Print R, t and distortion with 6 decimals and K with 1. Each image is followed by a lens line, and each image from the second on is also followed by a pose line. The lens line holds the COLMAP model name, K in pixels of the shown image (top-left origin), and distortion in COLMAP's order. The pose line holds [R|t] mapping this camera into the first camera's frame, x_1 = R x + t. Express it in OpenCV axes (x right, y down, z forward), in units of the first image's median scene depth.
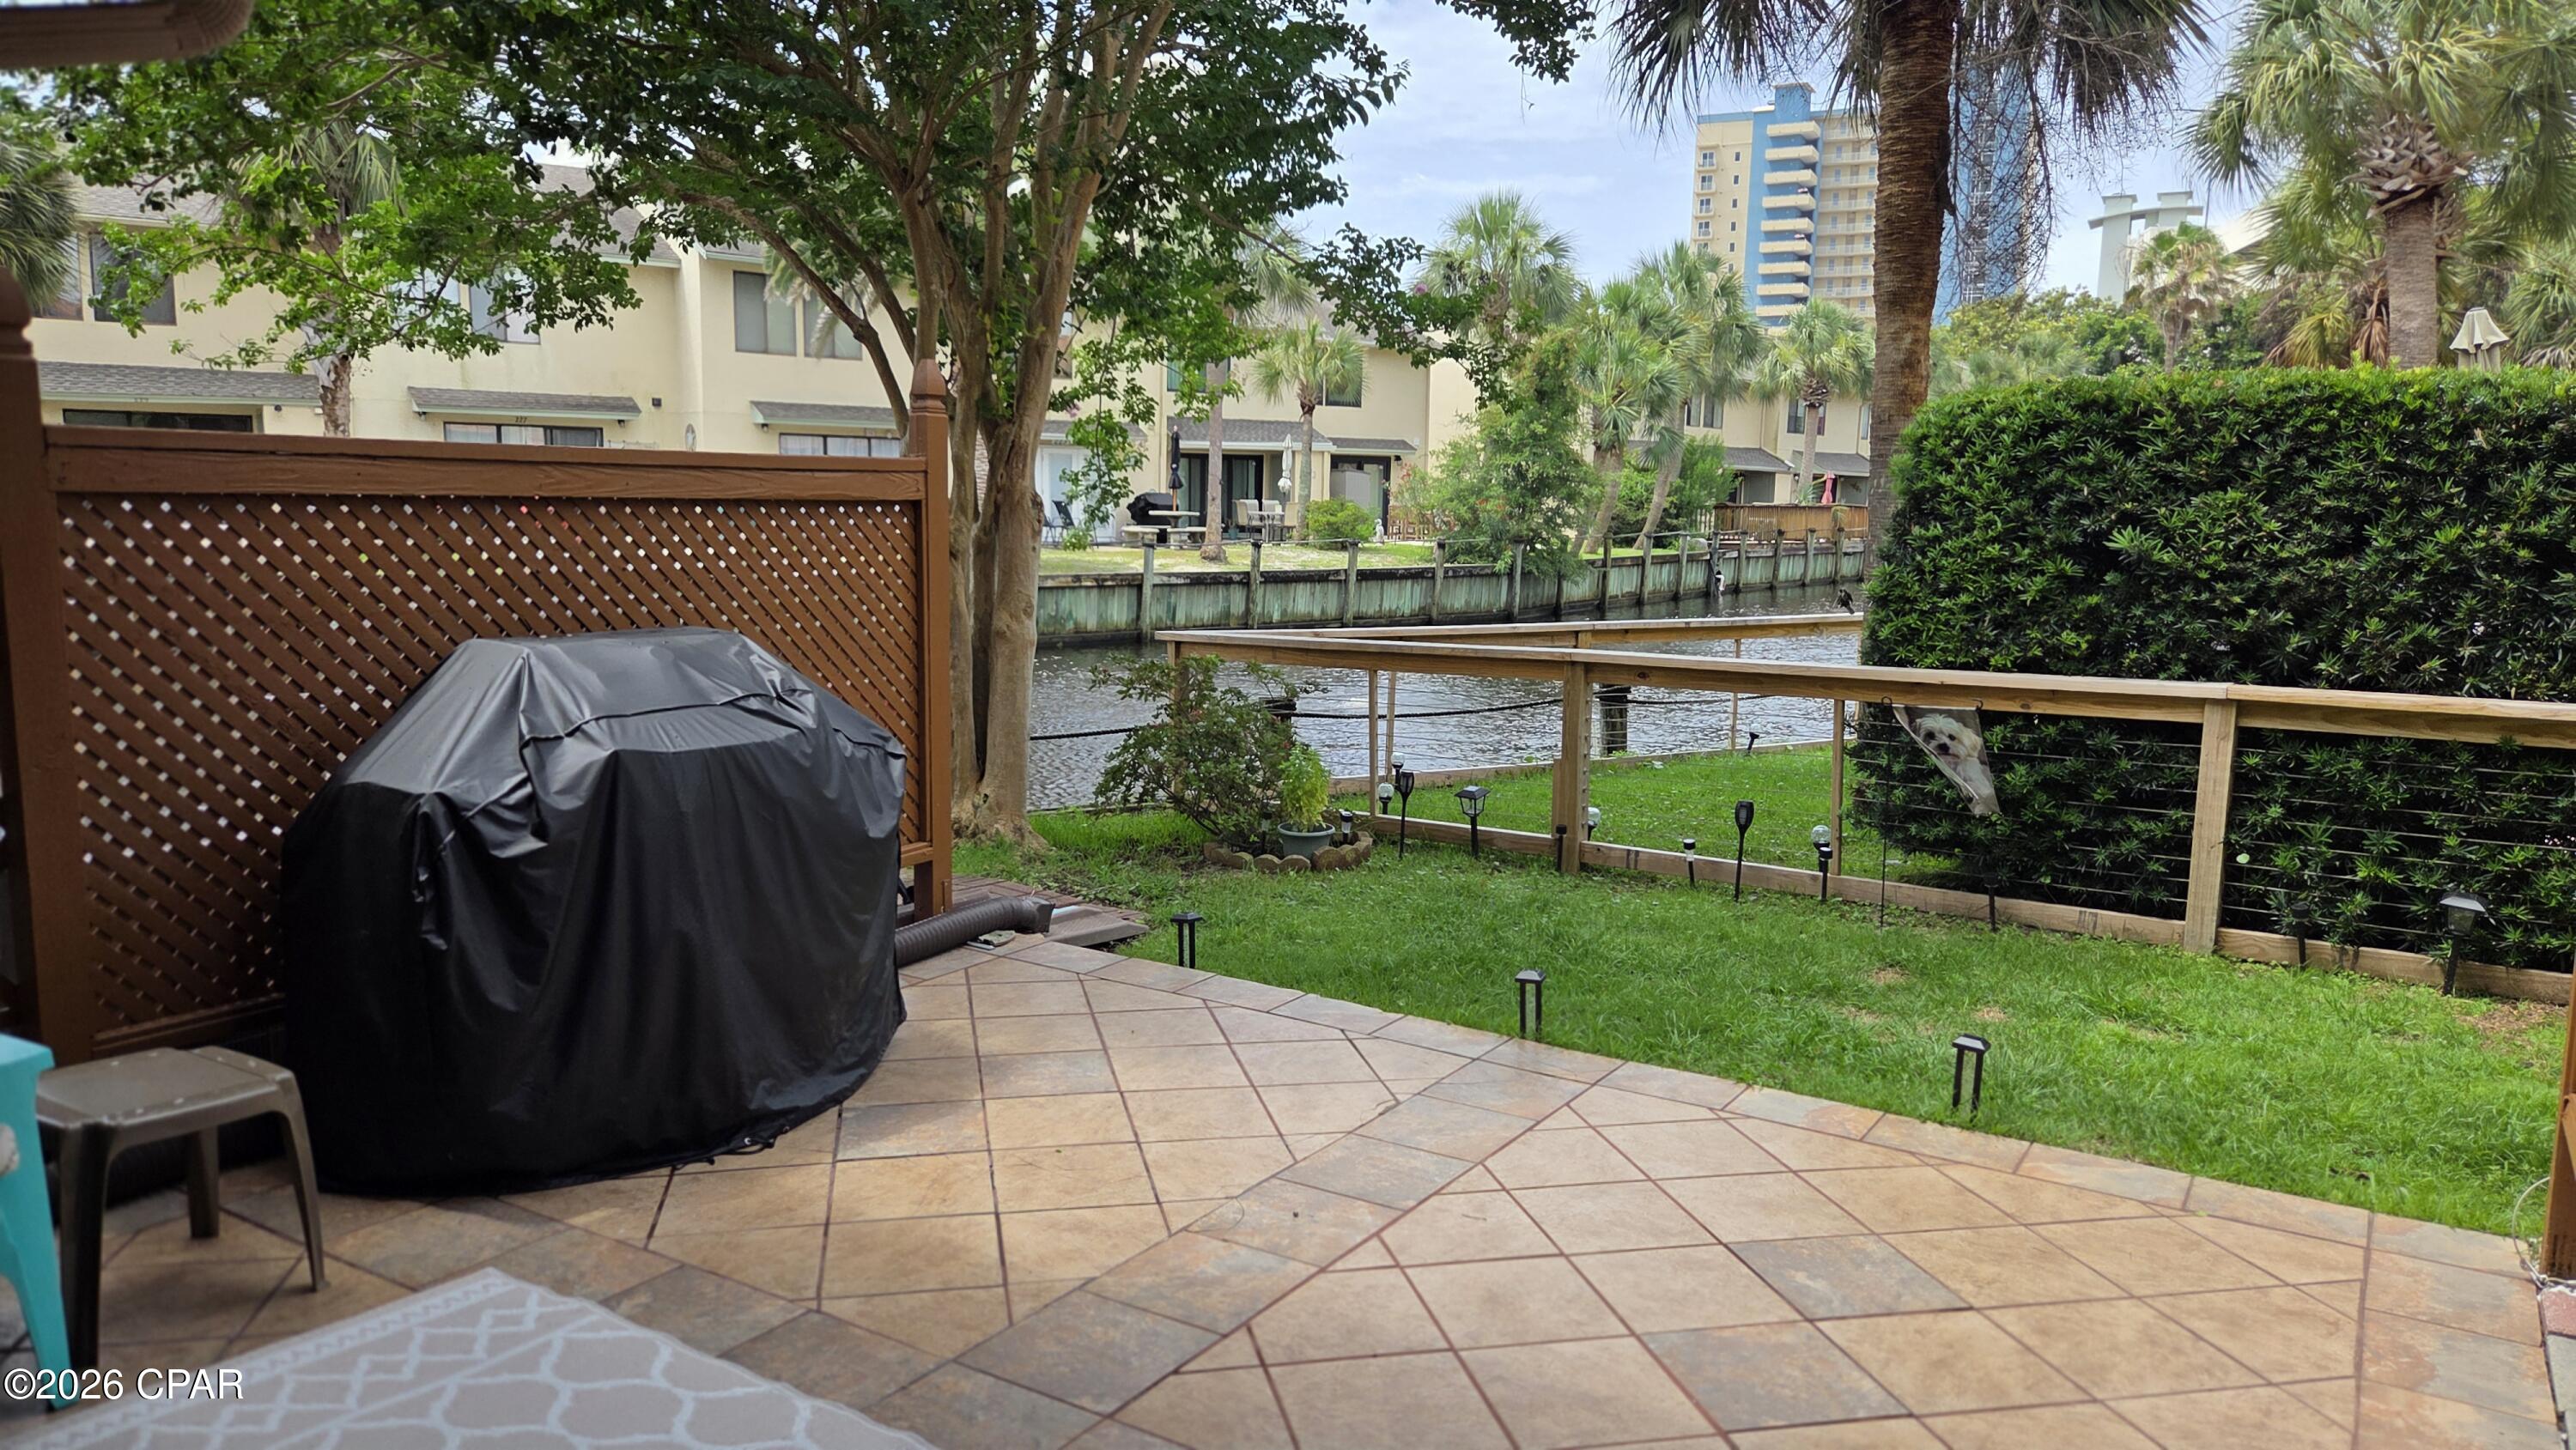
lens RADIAL K [[1697.0, 0, 1288.1], [0, 1697.0, 712.1], [0, 0, 1]] dist [0.084897, -0.075450]
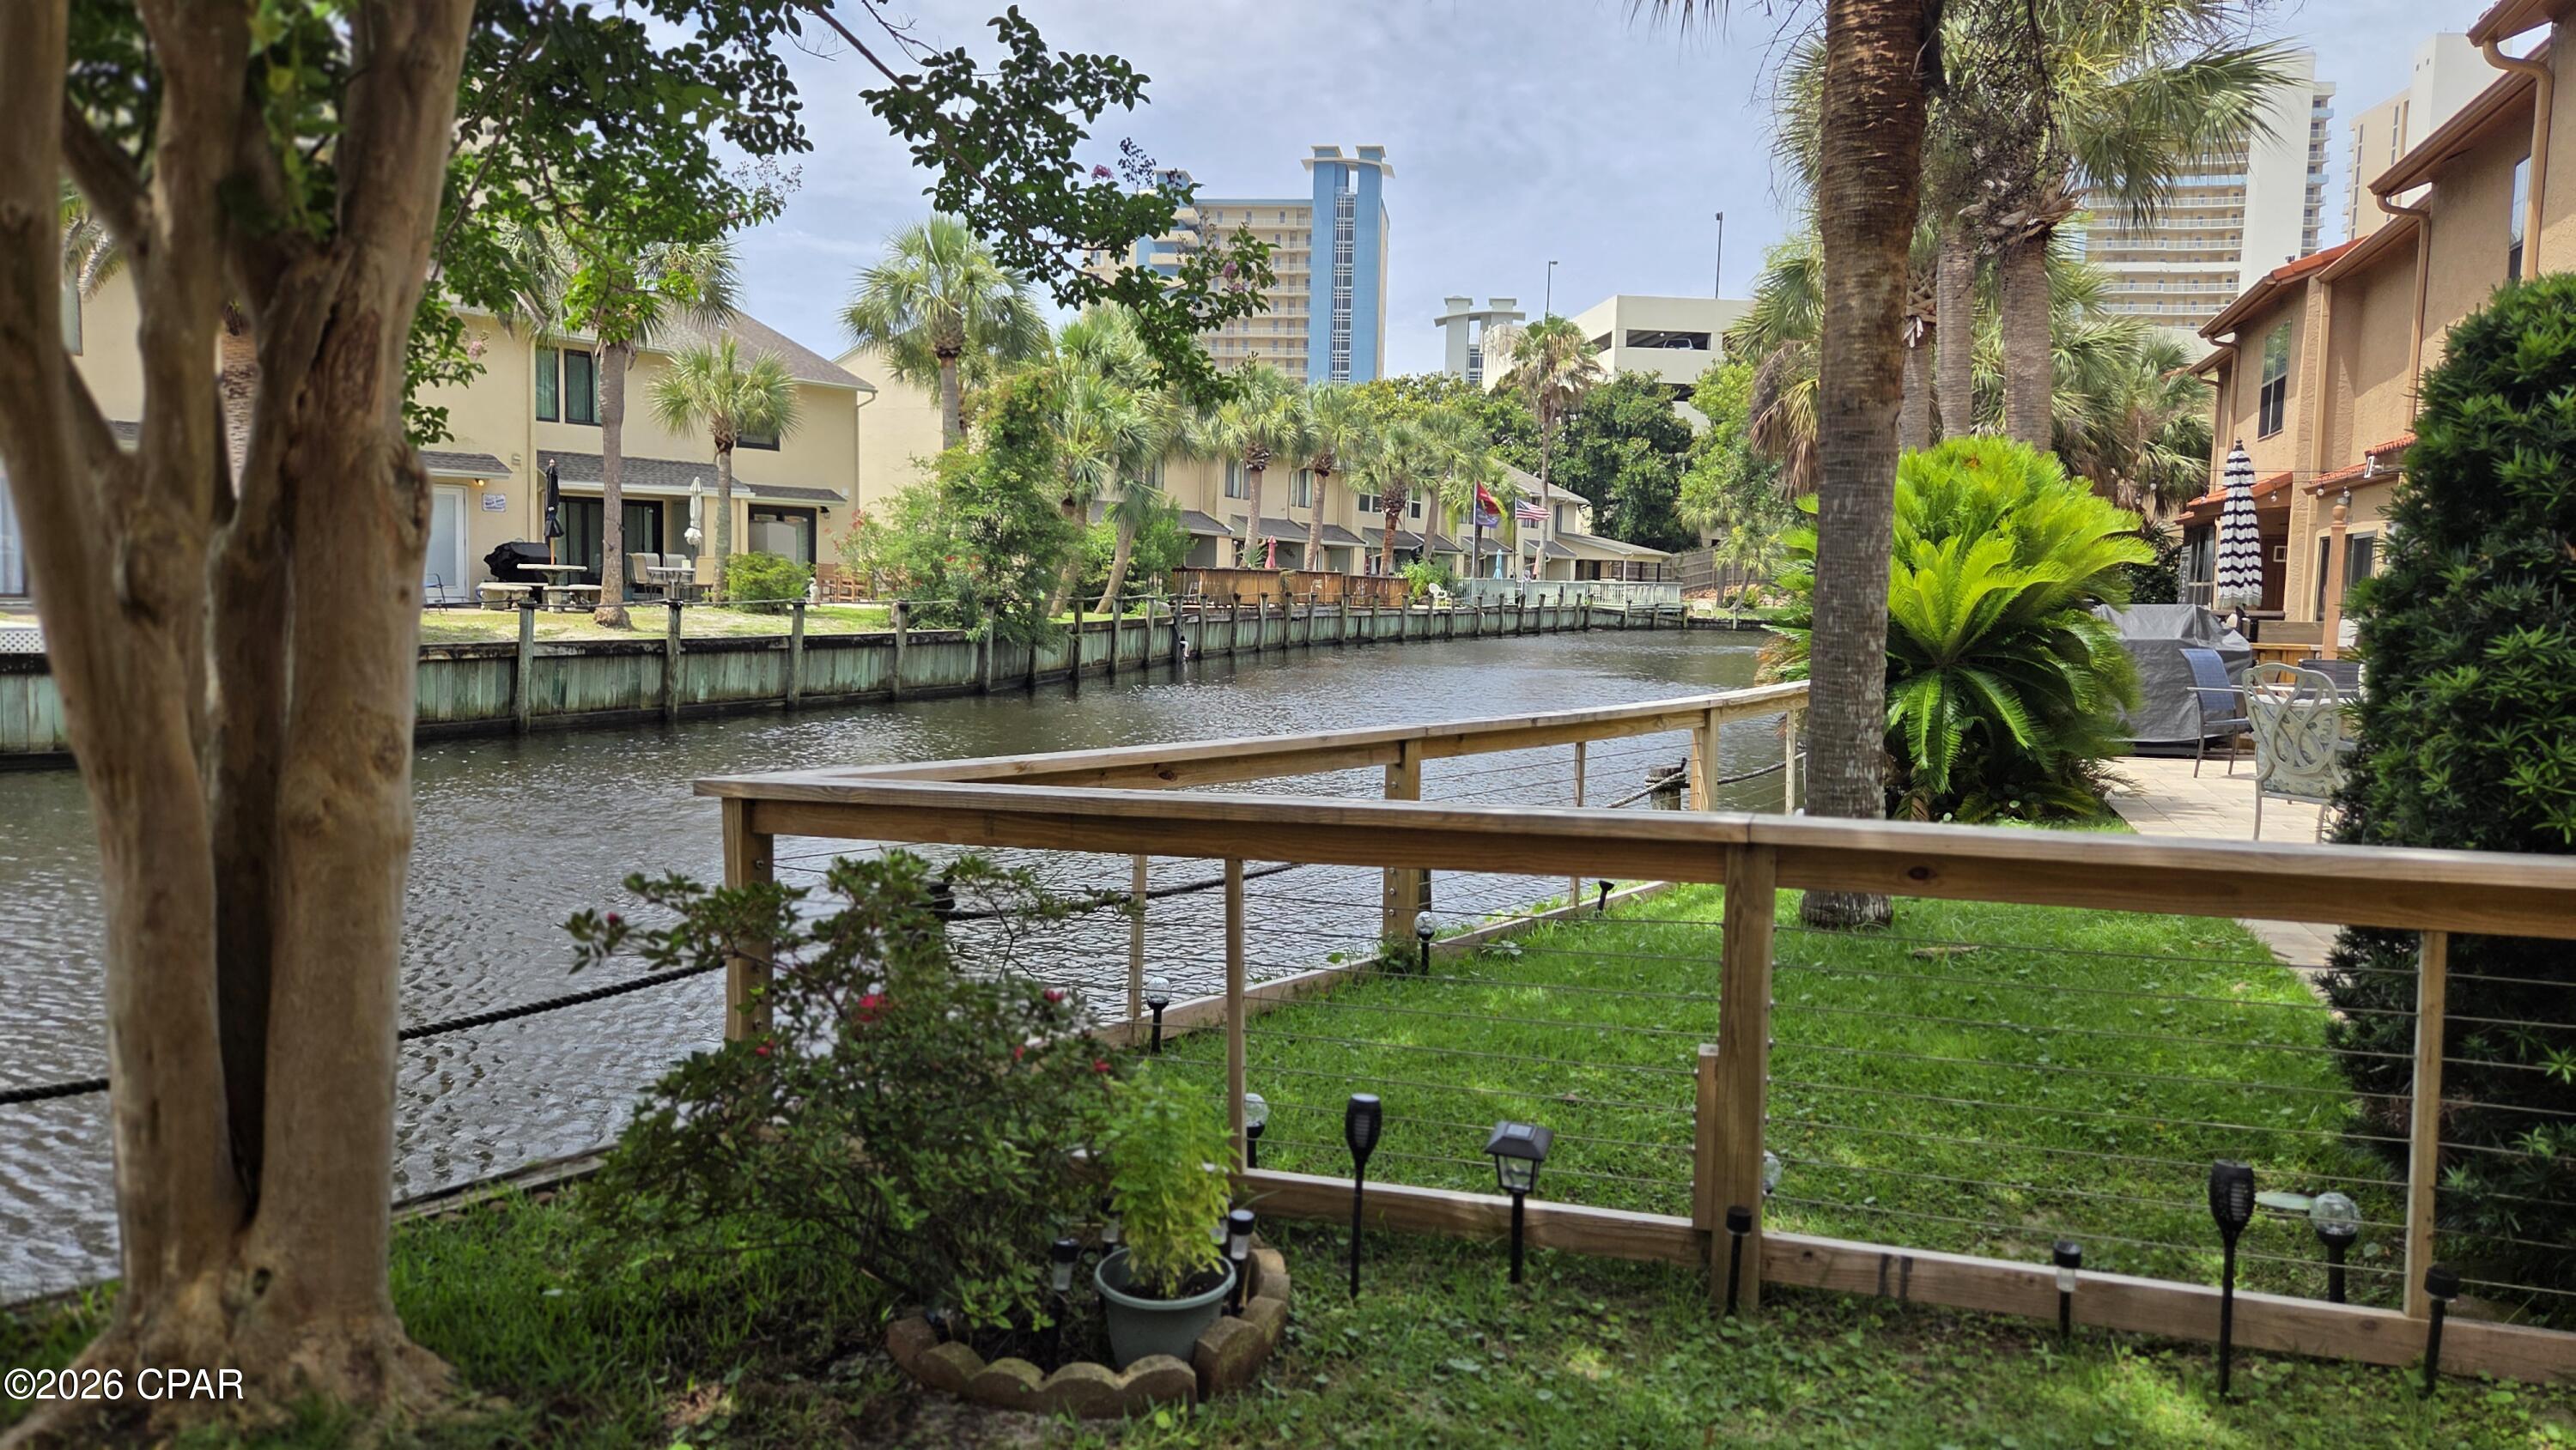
lens RADIAL K [[1697.0, 0, 1288.1], [0, 1697.0, 712.1], [0, 0, 1]] dist [0.084897, -0.075450]
pose [[0.939393, -0.021055, 0.342194, -0.020710], [0.034089, 0.998902, -0.032121, -0.010939], [-0.341142, 0.041839, 0.939080, 0.123137]]
